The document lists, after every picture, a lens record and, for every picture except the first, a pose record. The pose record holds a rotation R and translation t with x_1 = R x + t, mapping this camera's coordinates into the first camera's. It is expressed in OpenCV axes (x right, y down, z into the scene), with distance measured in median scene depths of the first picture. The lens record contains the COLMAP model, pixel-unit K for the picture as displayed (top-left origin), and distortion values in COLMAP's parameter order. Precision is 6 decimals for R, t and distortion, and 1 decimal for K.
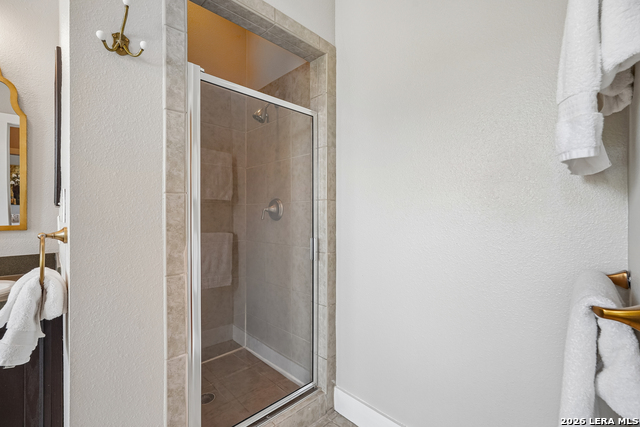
lens RADIAL K [[283.4, 0, 320.7], [0, 283.4, 213.4], [0, 0, 1]] dist [-0.003692, 0.000160]
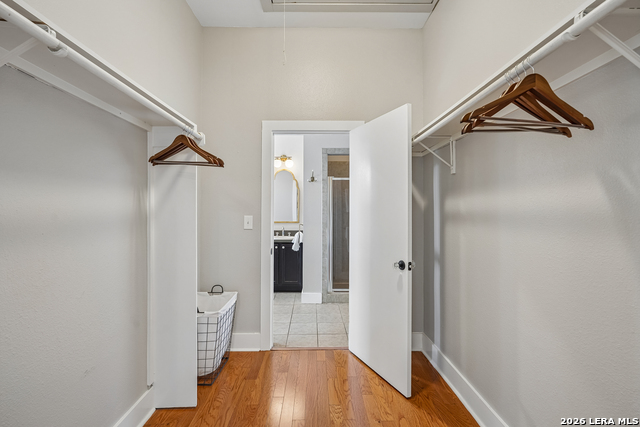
lens RADIAL K [[283.4, 0, 318.6], [0, 283.4, 211.9], [0, 0, 1]] dist [-0.003692, 0.000160]
pose [[0.725386, -0.005472, -0.688320, 2.098429], [-0.002847, 0.999936, -0.010949, -0.063347], [0.688336, 0.009902, 0.725324, -1.853016]]
